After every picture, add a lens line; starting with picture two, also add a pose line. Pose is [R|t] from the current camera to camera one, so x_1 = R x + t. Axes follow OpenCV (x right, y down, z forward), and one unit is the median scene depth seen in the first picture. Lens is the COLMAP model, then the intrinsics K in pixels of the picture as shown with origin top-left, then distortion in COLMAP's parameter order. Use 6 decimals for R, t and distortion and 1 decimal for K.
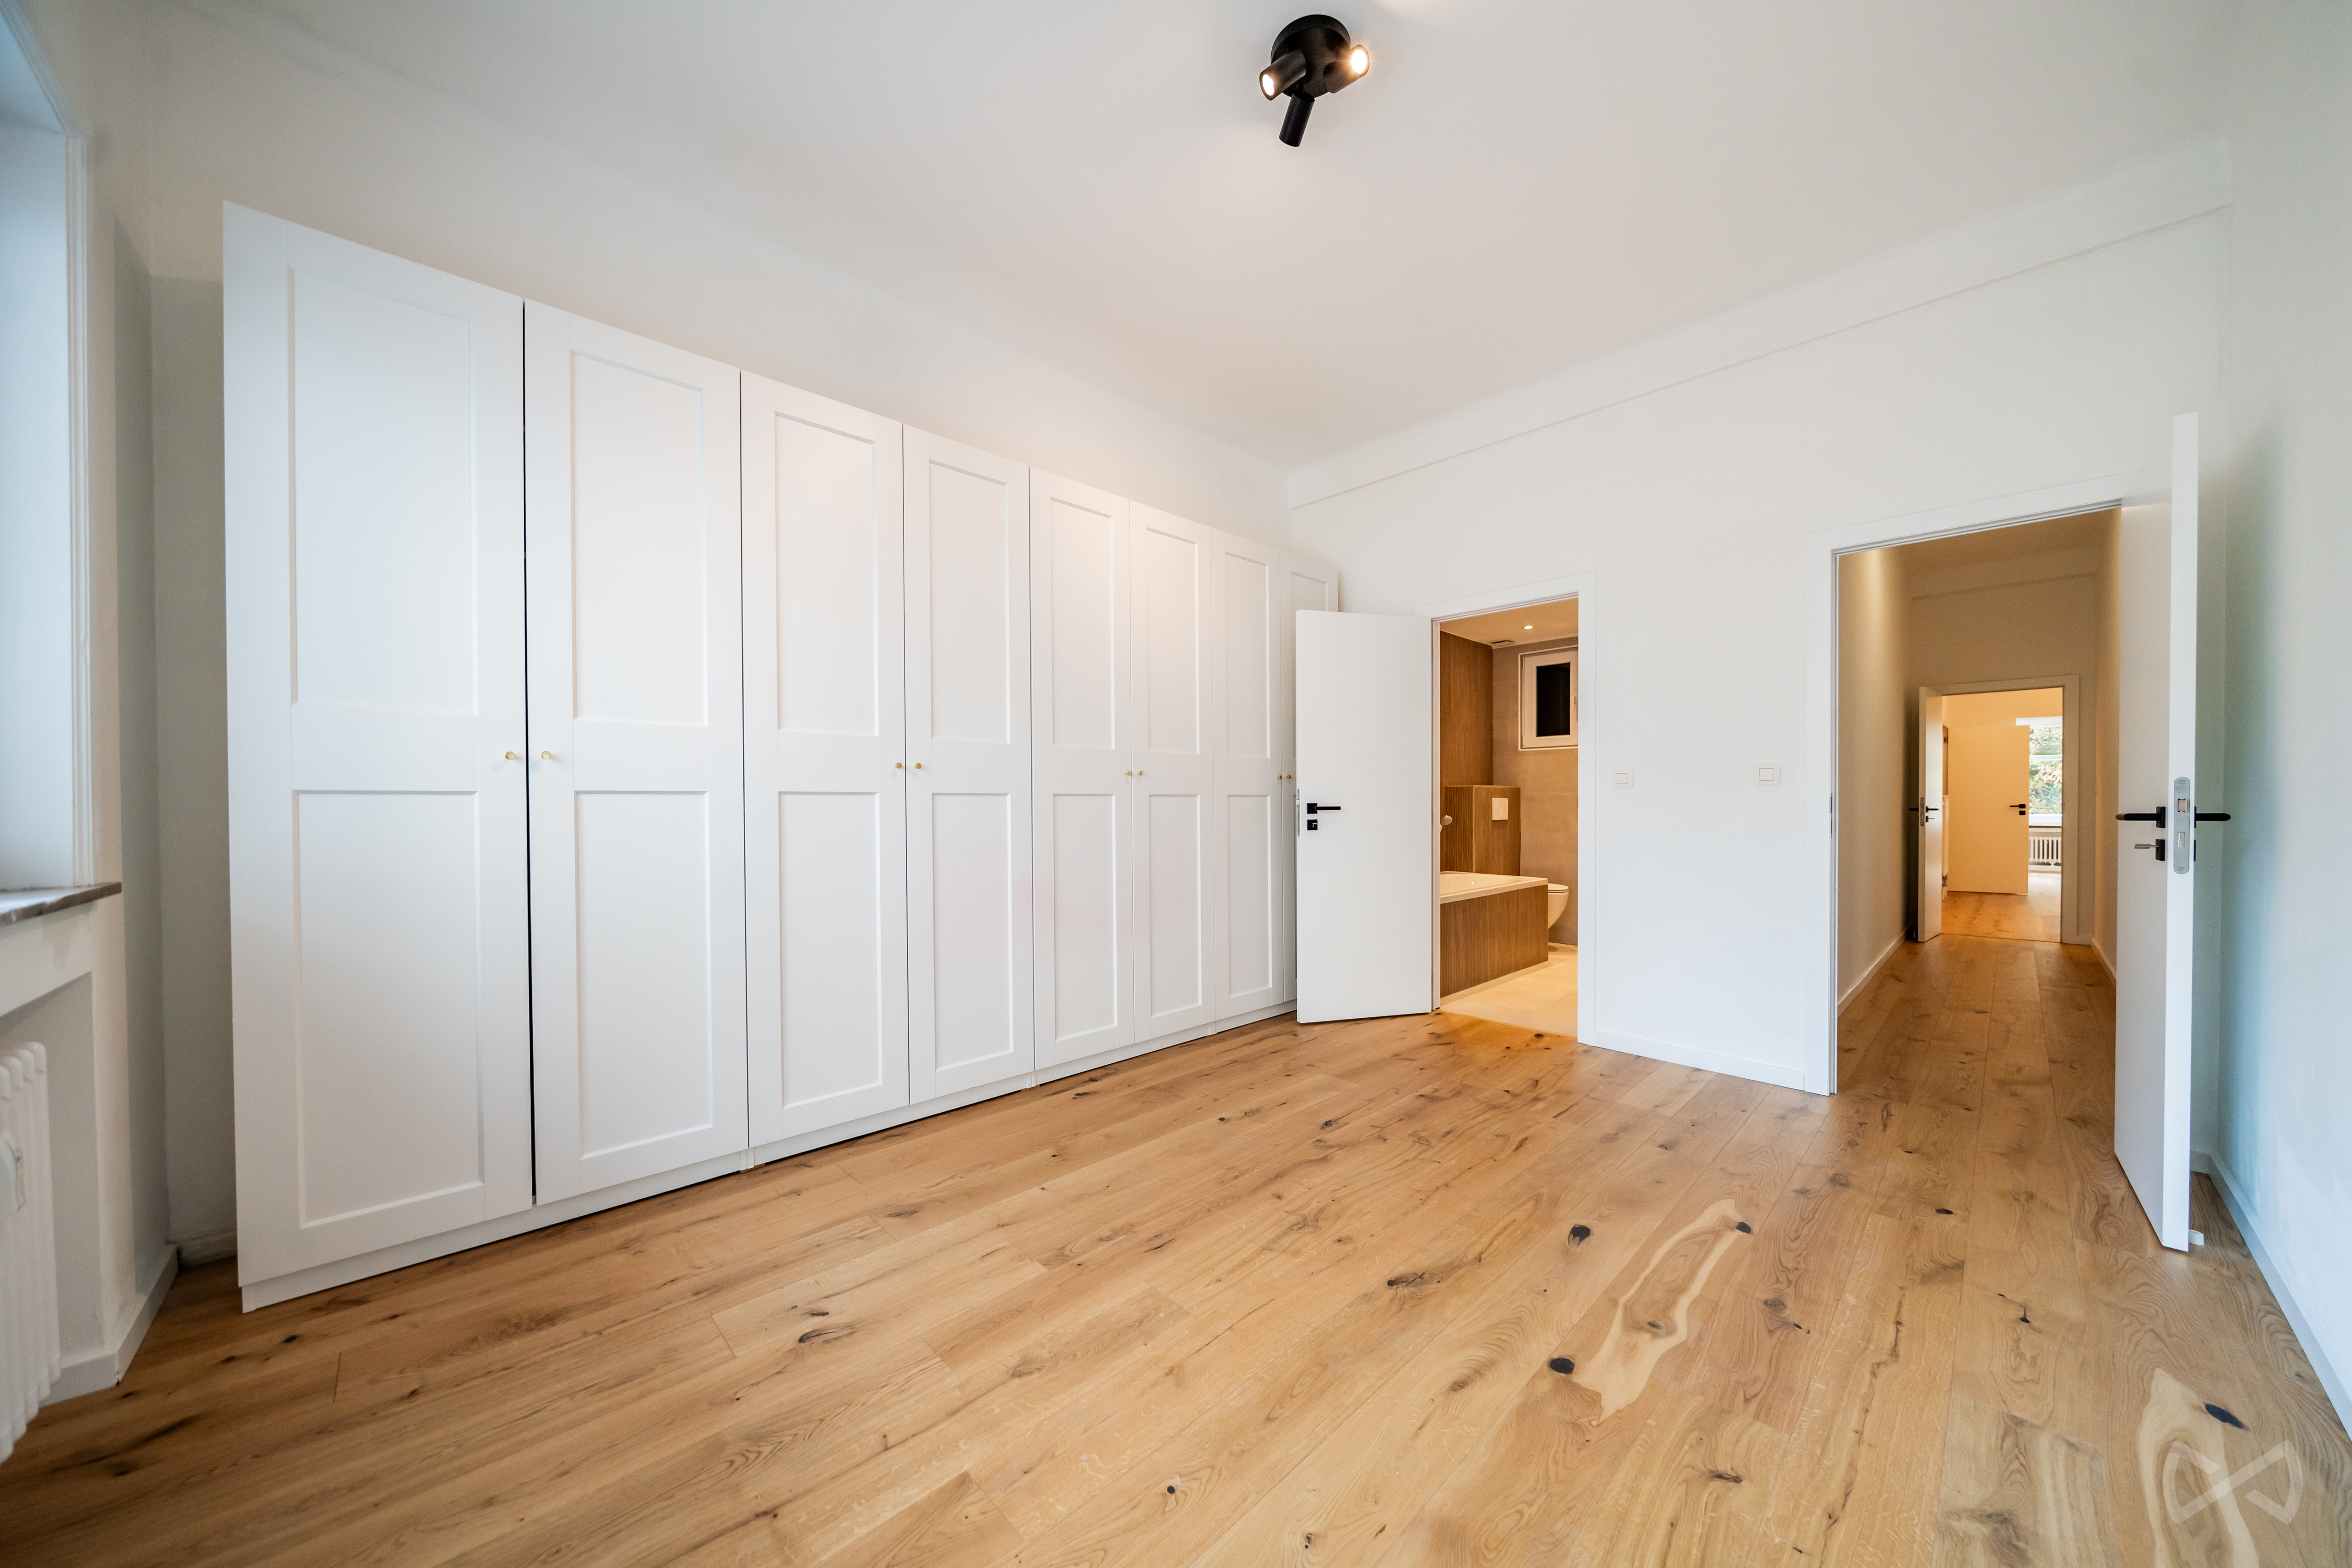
lens RADIAL K [[804.0, 0, 1172.9], [0, 804.0, 813.2], [0, 0, 1]] dist [-0.004703, -0.000185]
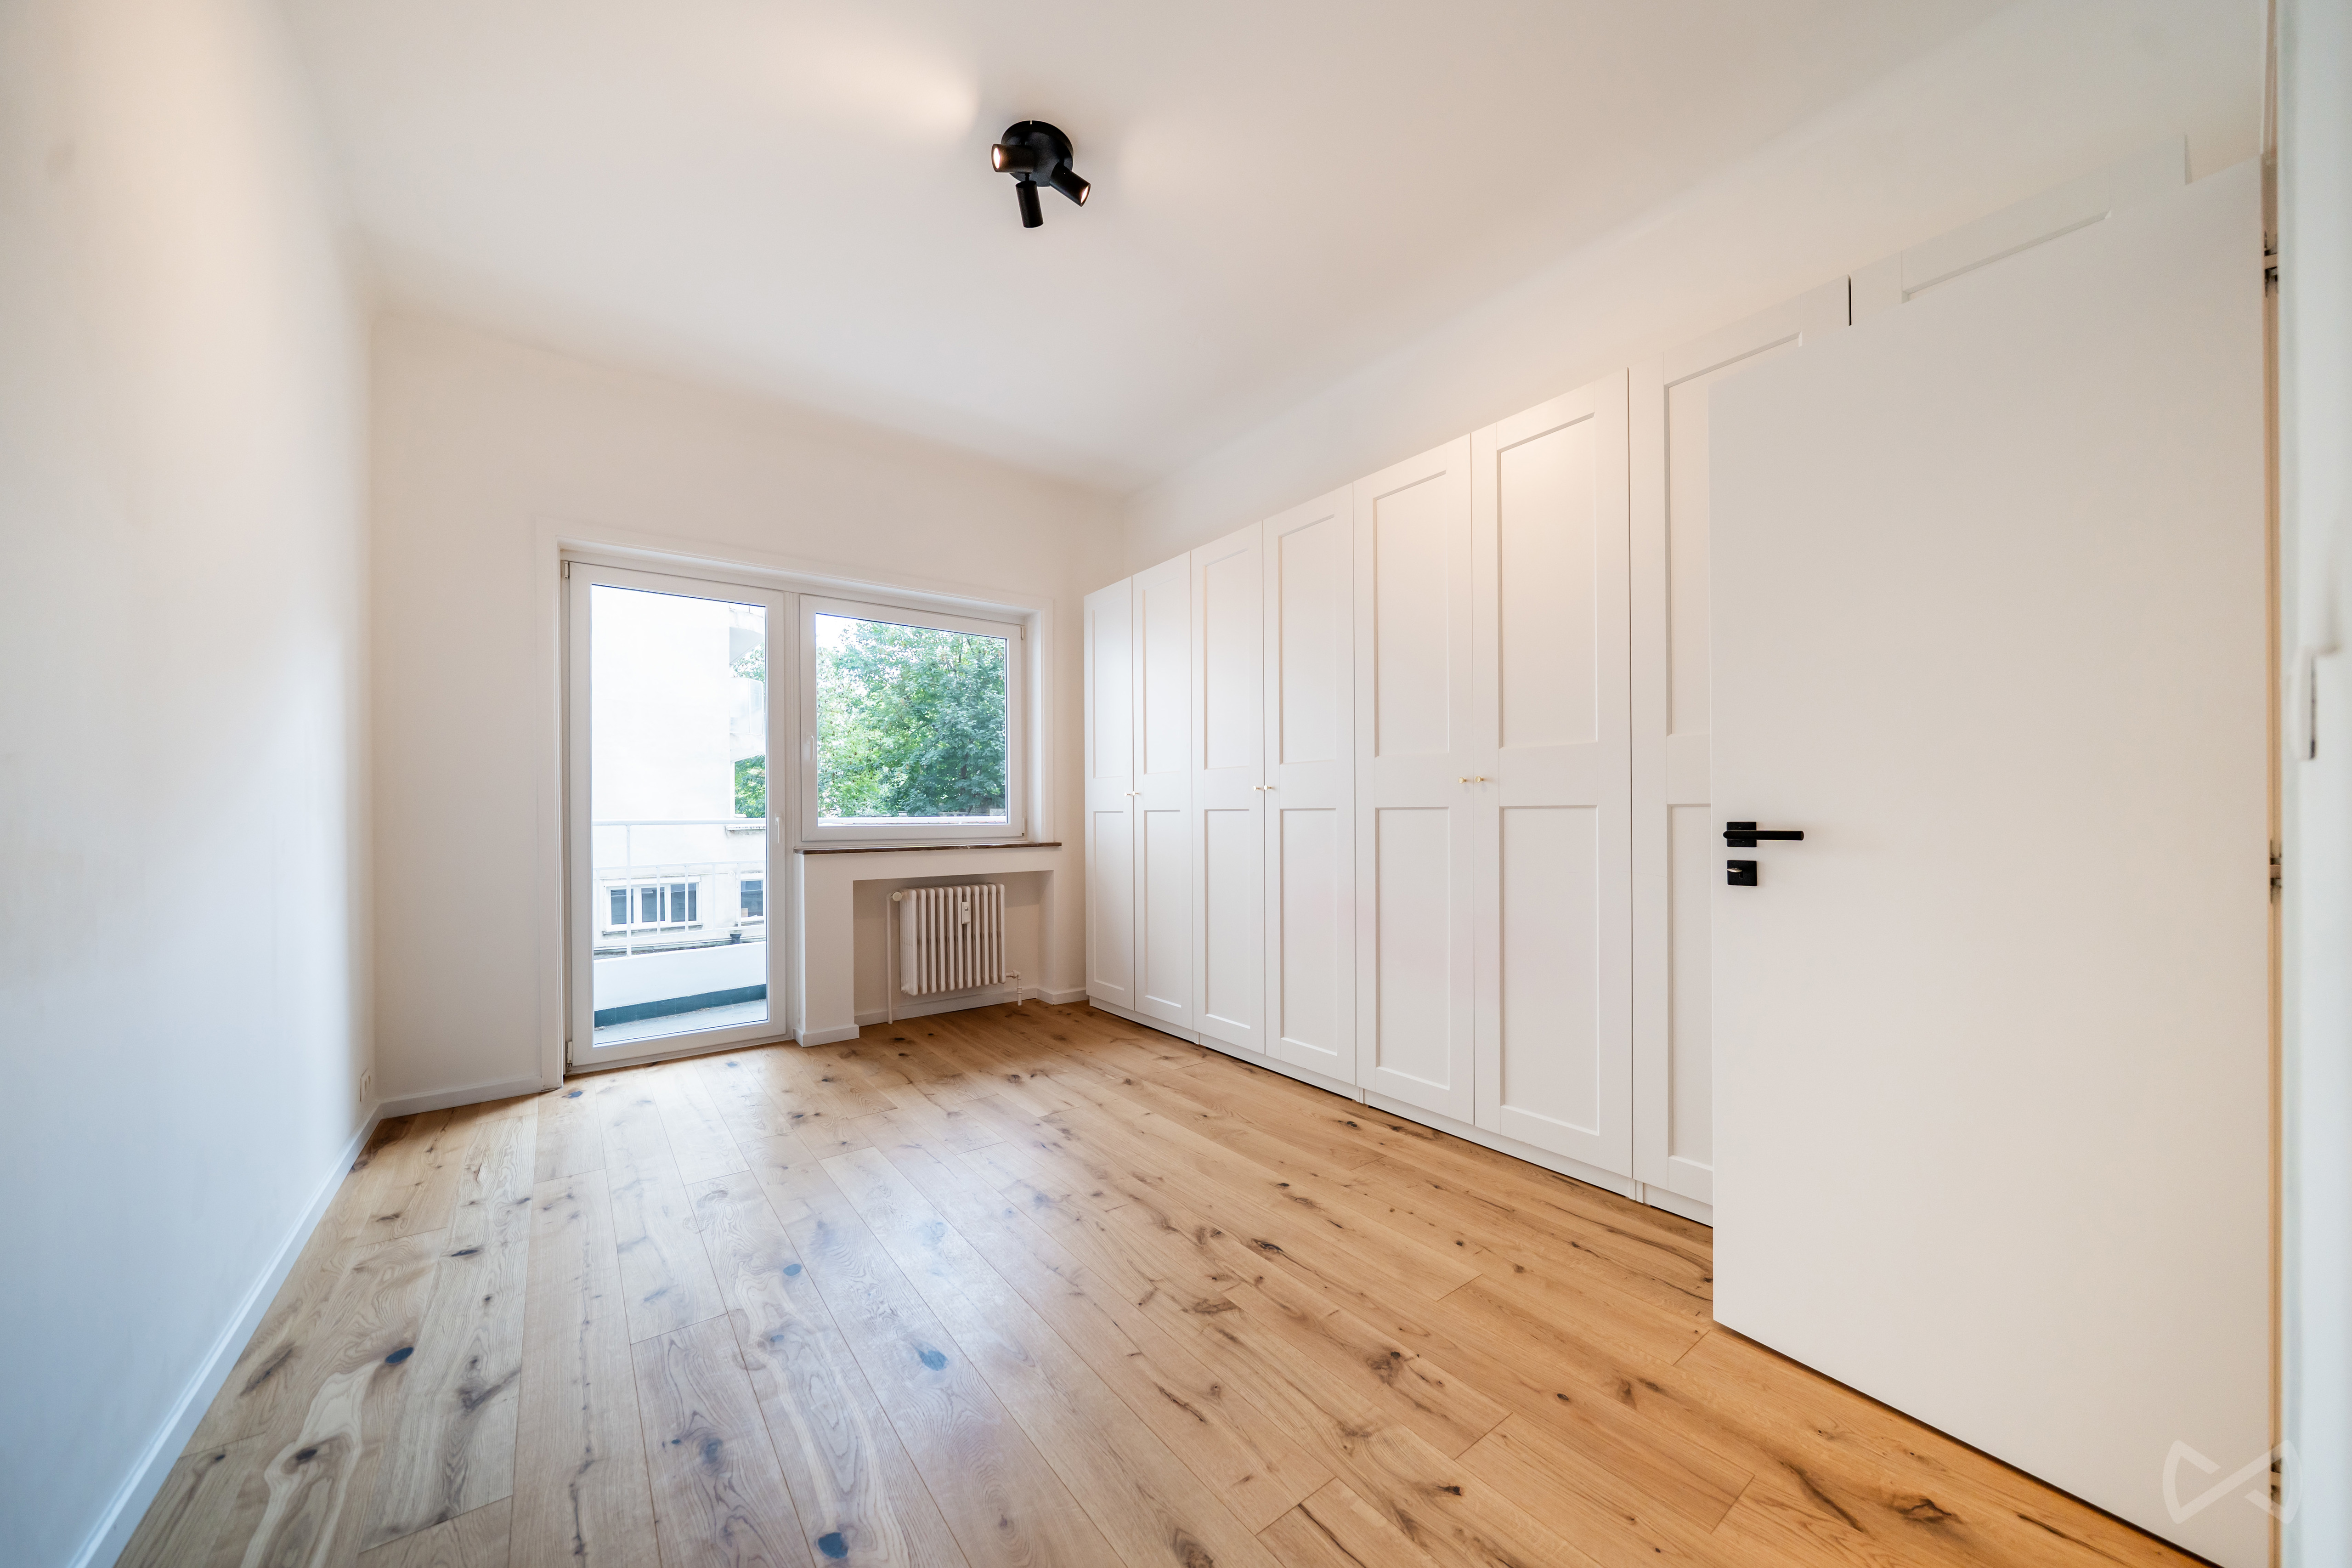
lens RADIAL K [[804.1, 0, 1172.9], [0, 804.1, 813.2], [0, 0, 1]] dist [-0.004703, -0.000185]
pose [[-0.107427, 0.006242, -0.994193, 0.894043], [-0.003941, 0.999970, 0.006705, -0.029056], [0.994205, 0.004638, -0.107399, 0.918145]]
